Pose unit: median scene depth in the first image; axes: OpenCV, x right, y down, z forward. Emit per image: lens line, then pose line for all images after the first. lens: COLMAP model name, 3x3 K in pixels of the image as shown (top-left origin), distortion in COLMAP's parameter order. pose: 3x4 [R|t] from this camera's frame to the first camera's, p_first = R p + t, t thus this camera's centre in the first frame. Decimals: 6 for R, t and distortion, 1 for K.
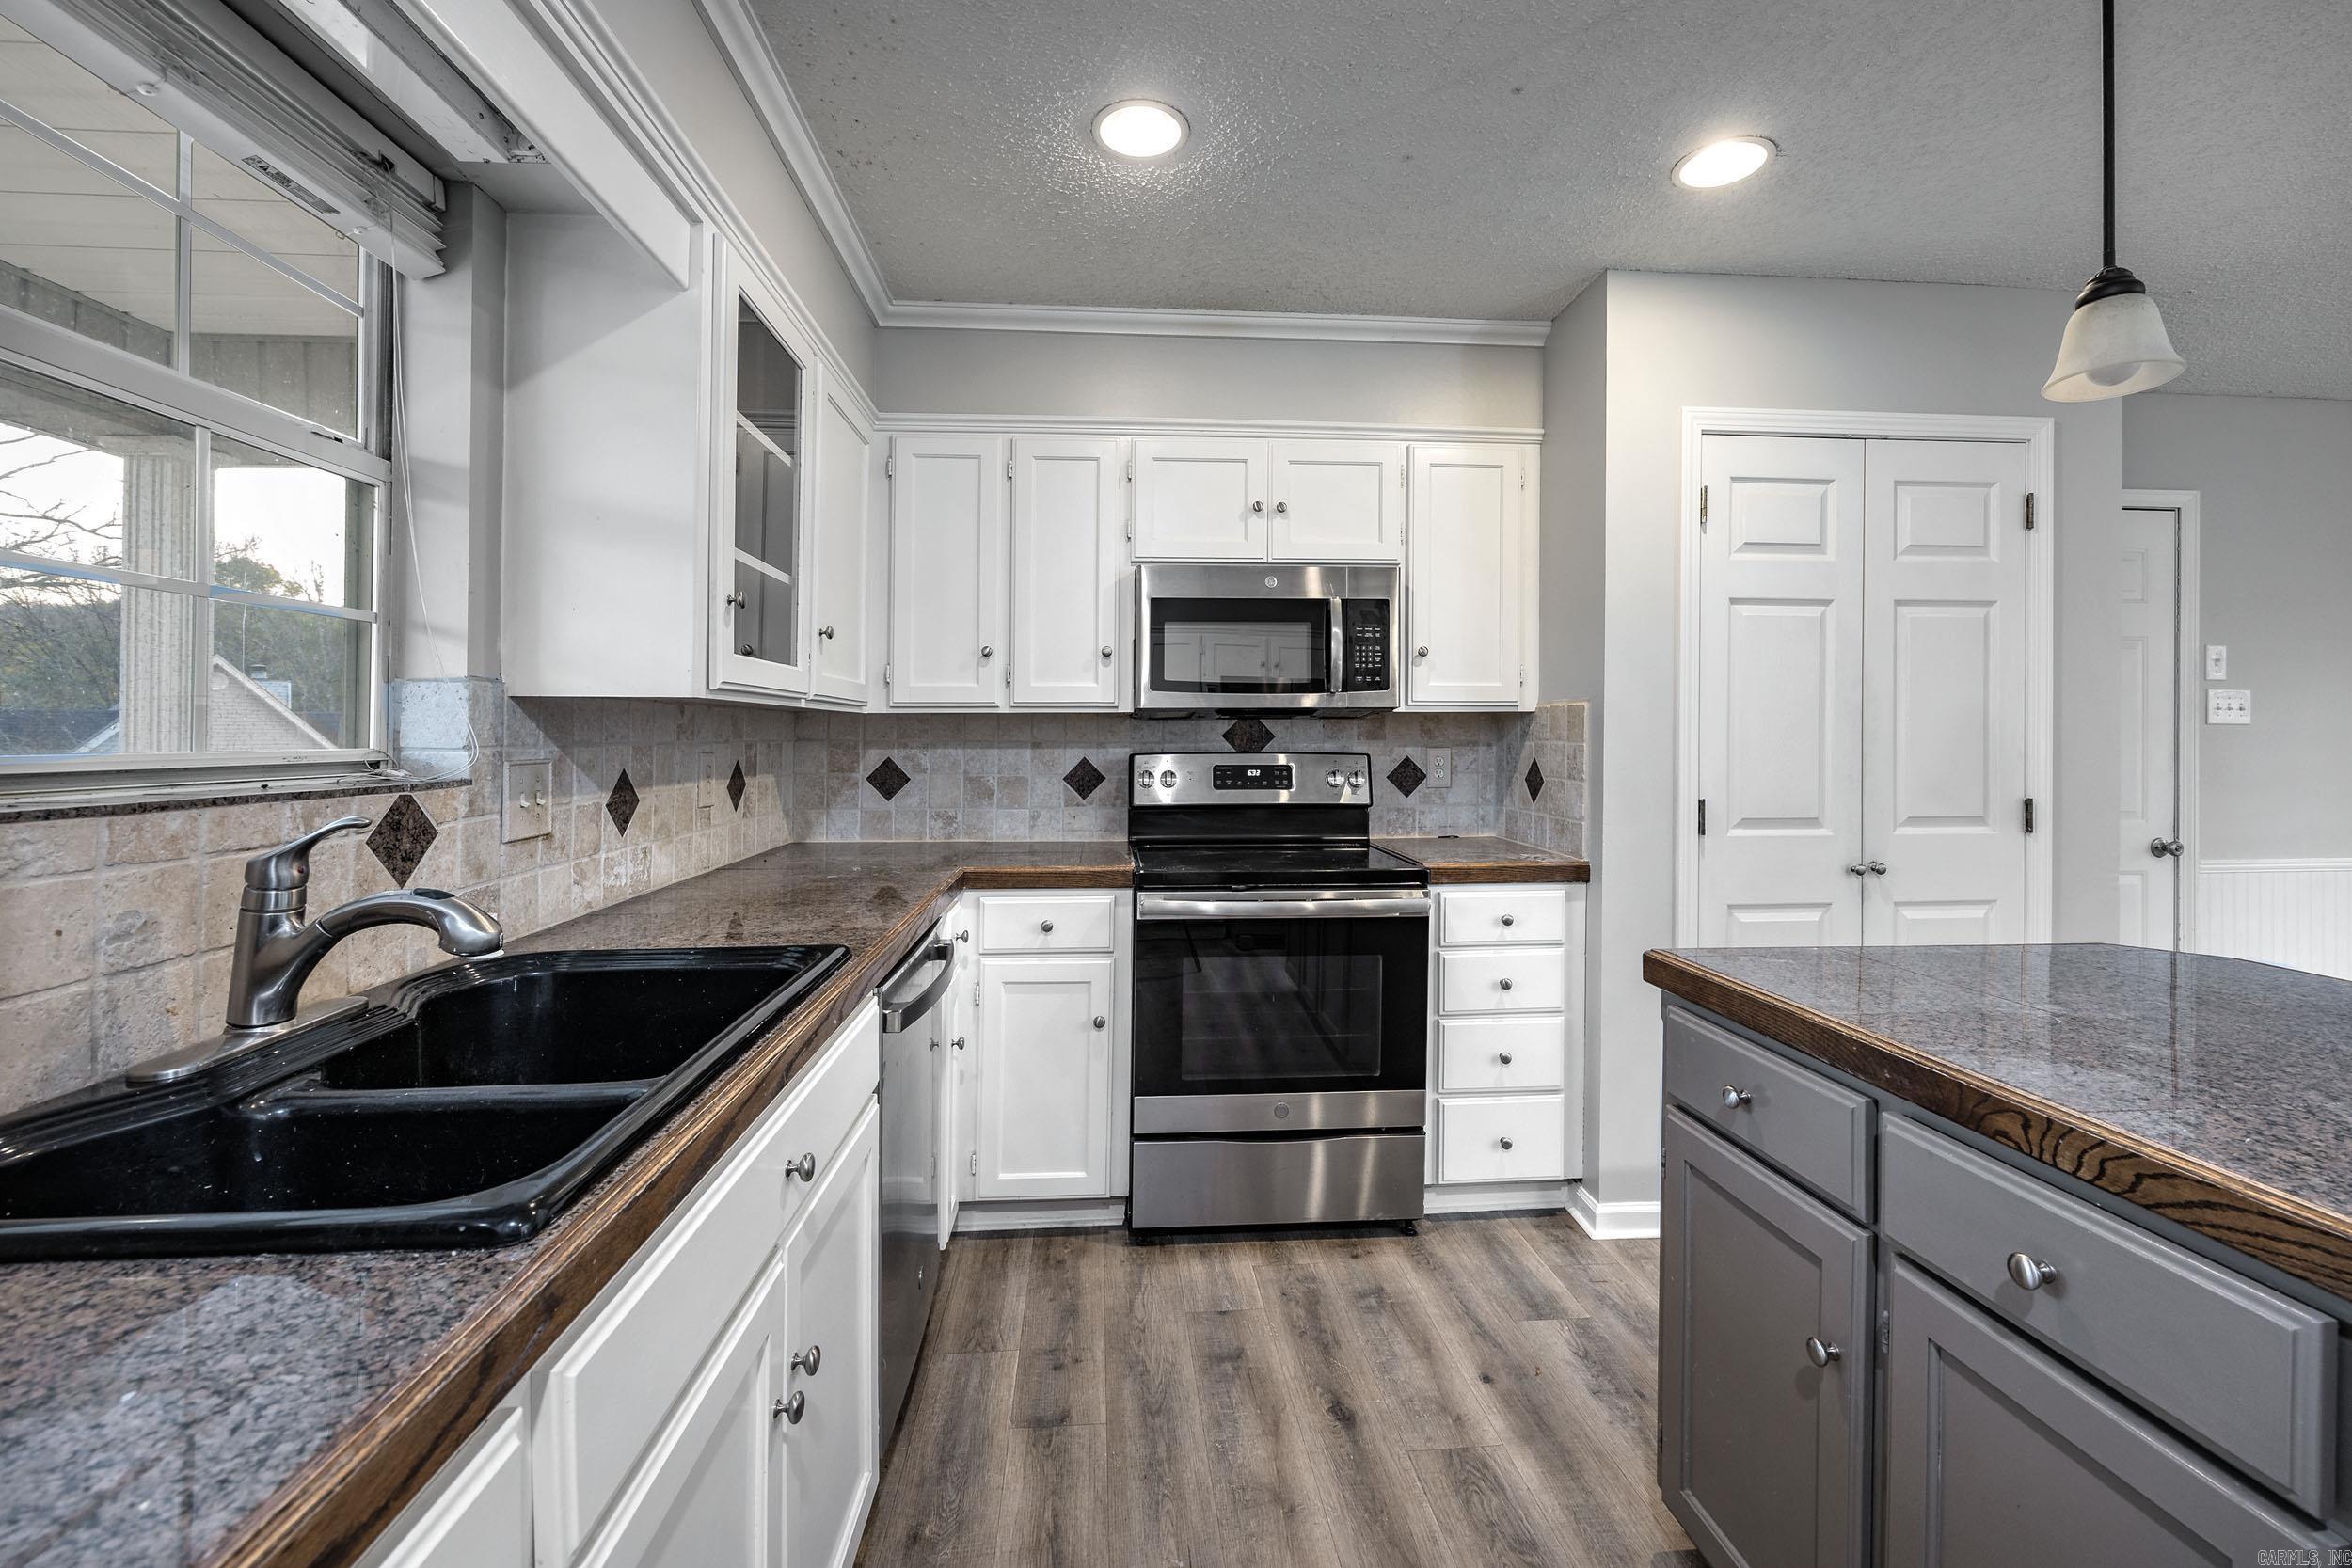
lens RADIAL K [[1001.9, 0, 1218.6], [0, 1001.9, 736.8], [0, 0, 1]] dist [0.001244, -0.000503]
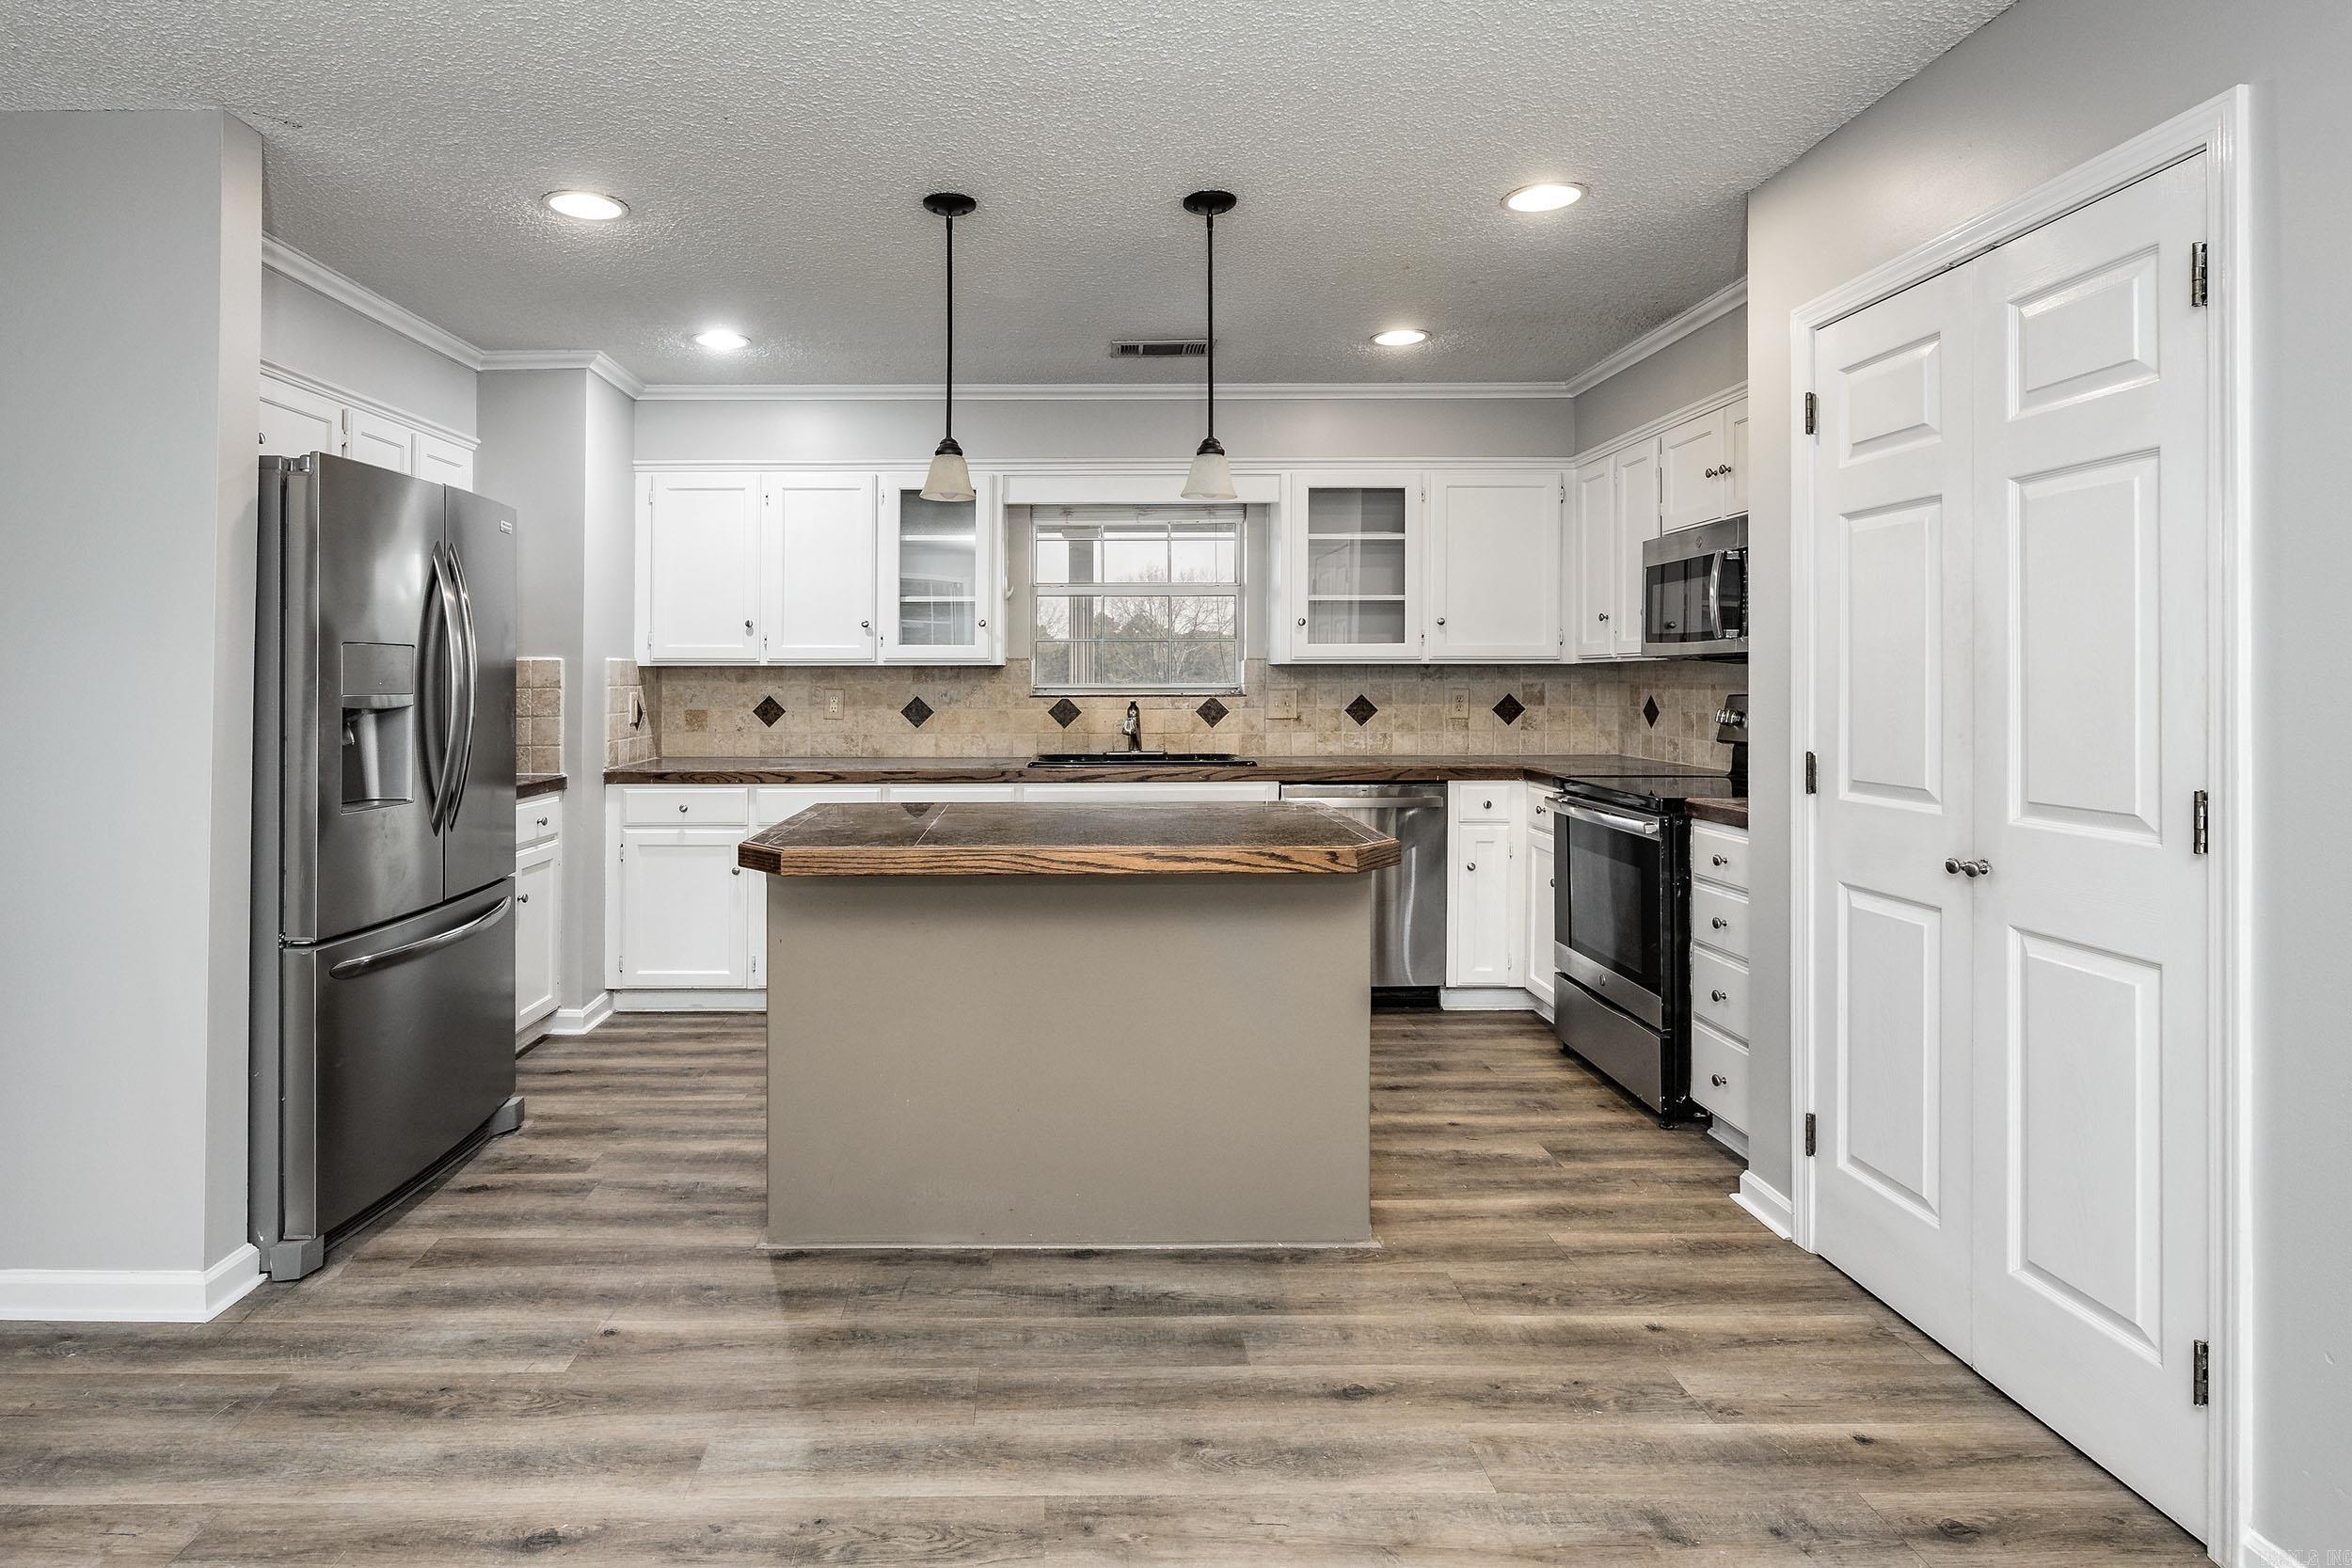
lens RADIAL K [[1219.0, 0, 1090.6], [0, 1219.0, 679.1], [0, 0, 1]] dist [0.000836, -0.000133]
pose [[-0.077713, 0.000557, -0.996976, 1.547252], [0.001003, 0.999999, 0.000480, -0.002251], [0.996975, -0.000962, -0.077714, 0.461196]]
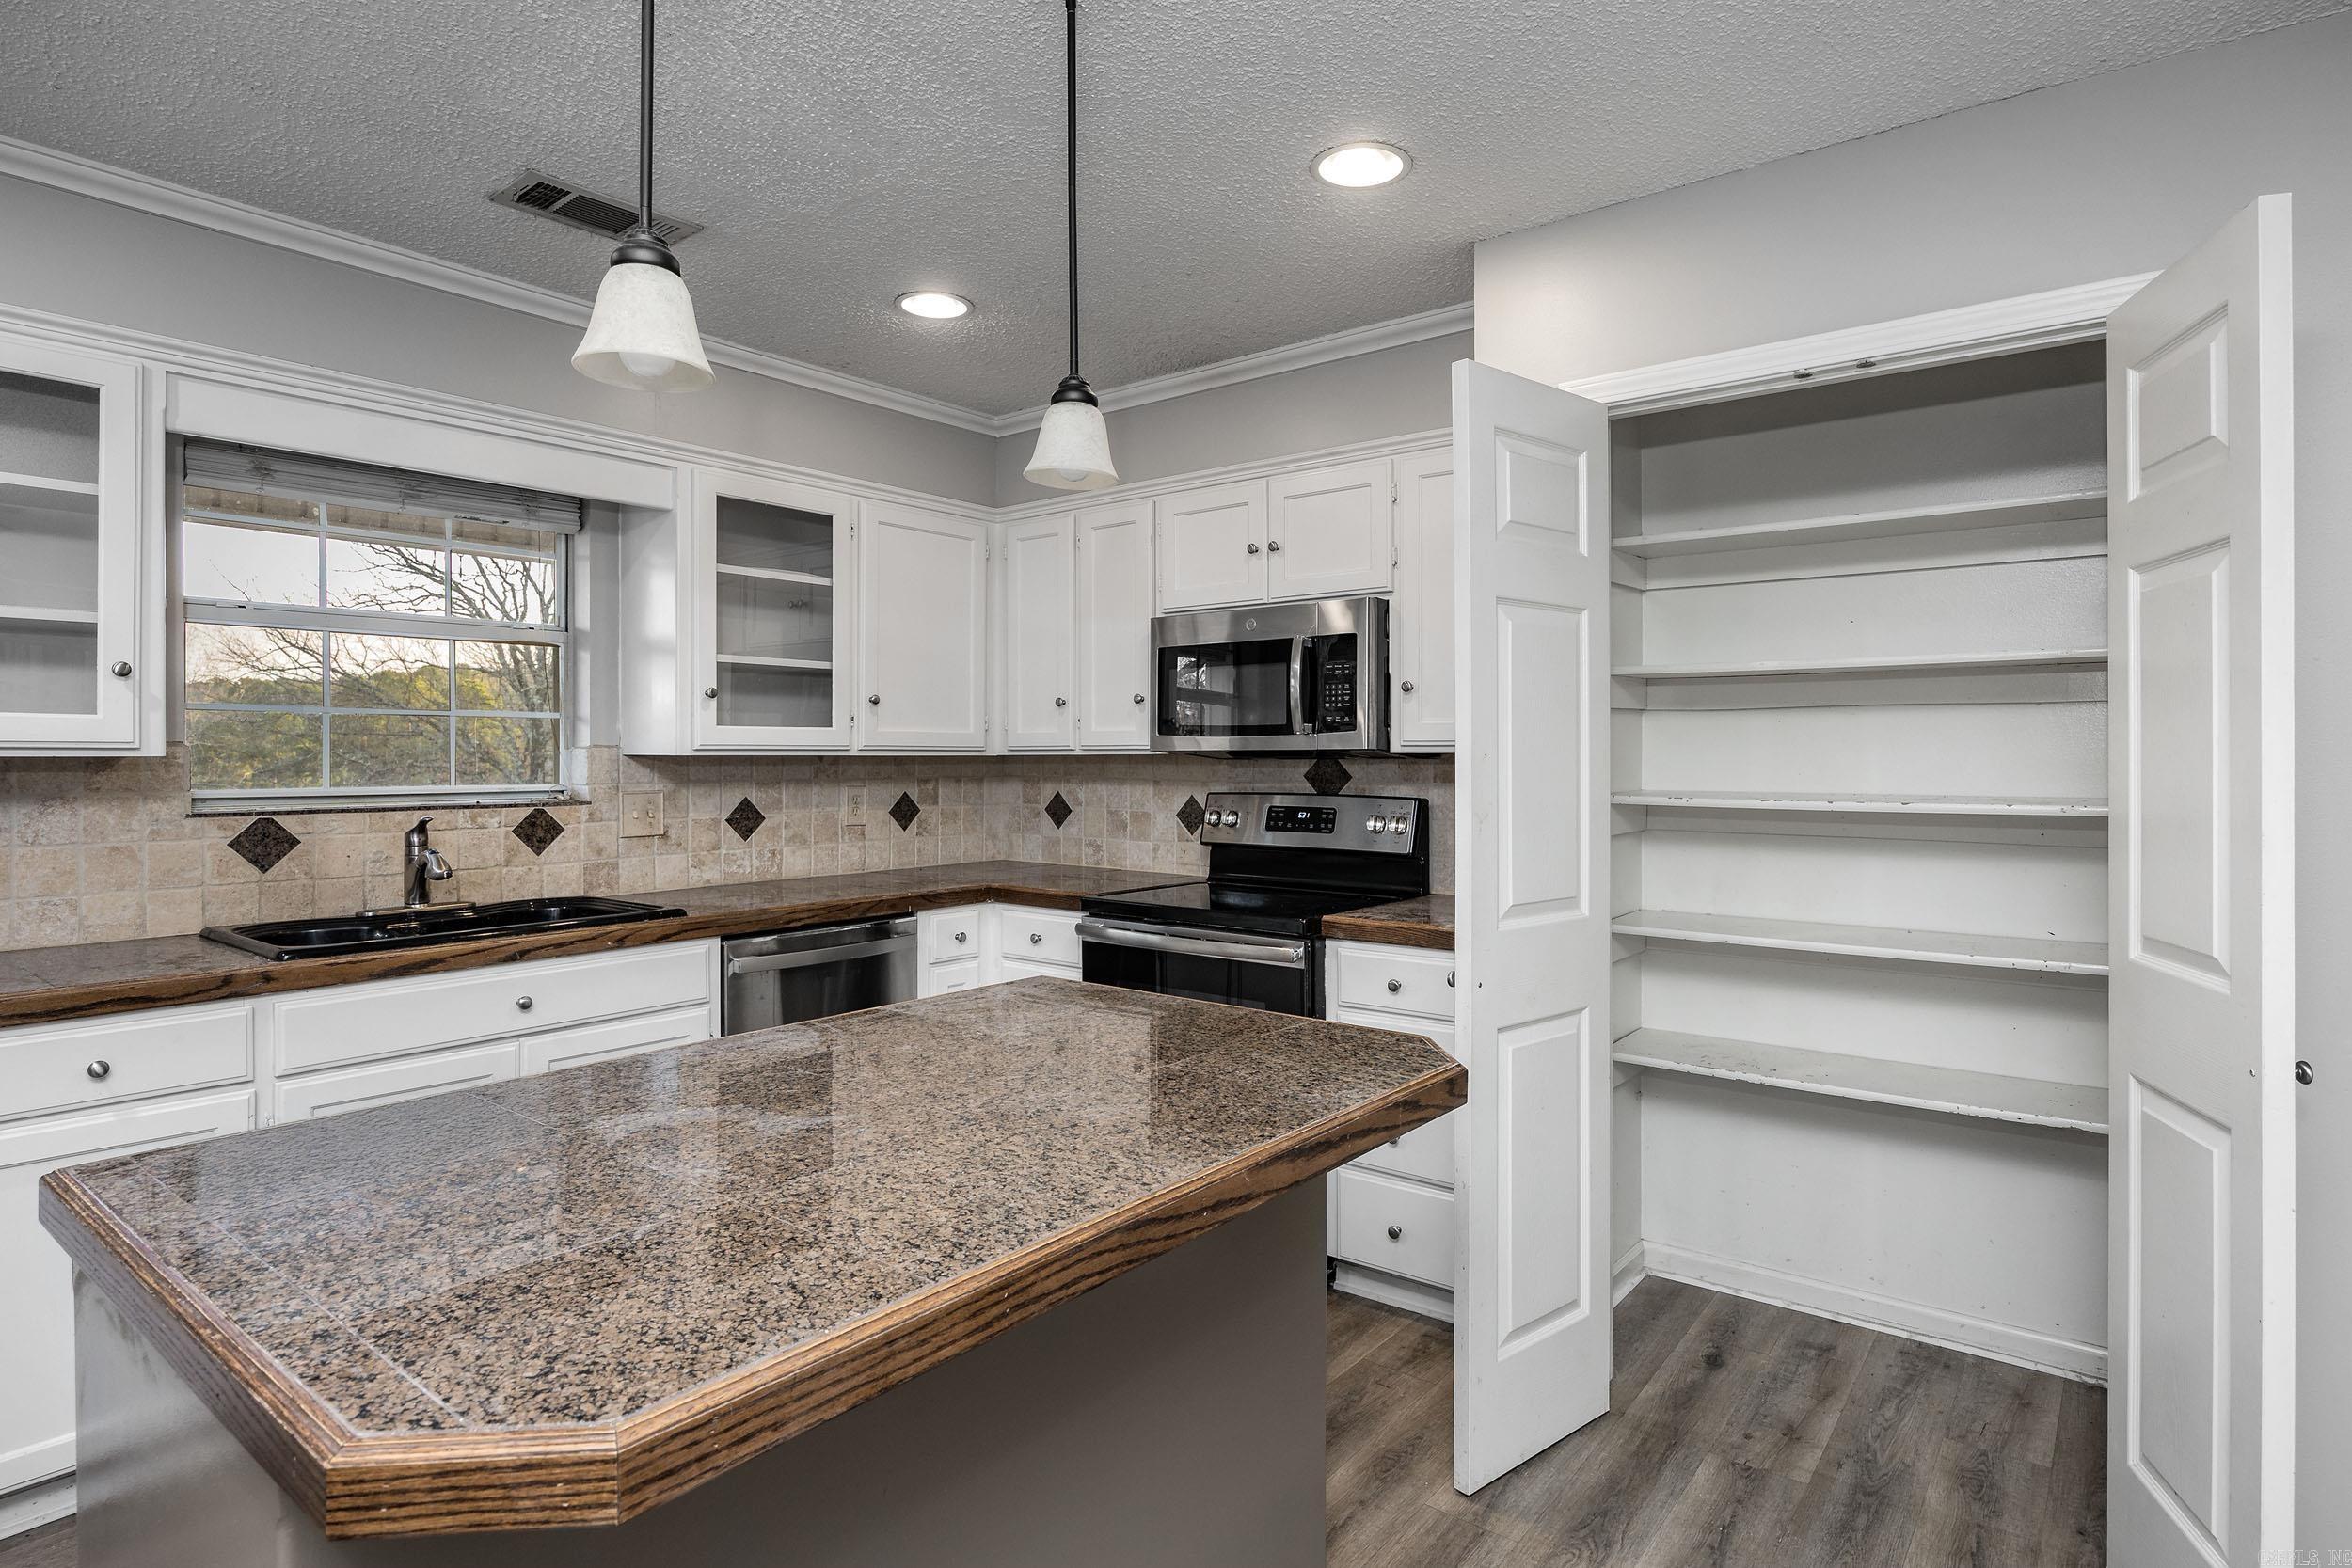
lens RADIAL K [[1294.1, 0, 1191.1], [0, 1294.1, 804.1], [0, 0, 1]] dist [-0.001640, 0.000271]
pose [[0.734281, 0.026676, -0.678321, 0.939428], [-0.002144, 0.999314, 0.036979, -0.024198], [0.678842, -0.025699, 0.733835, 0.005455]]
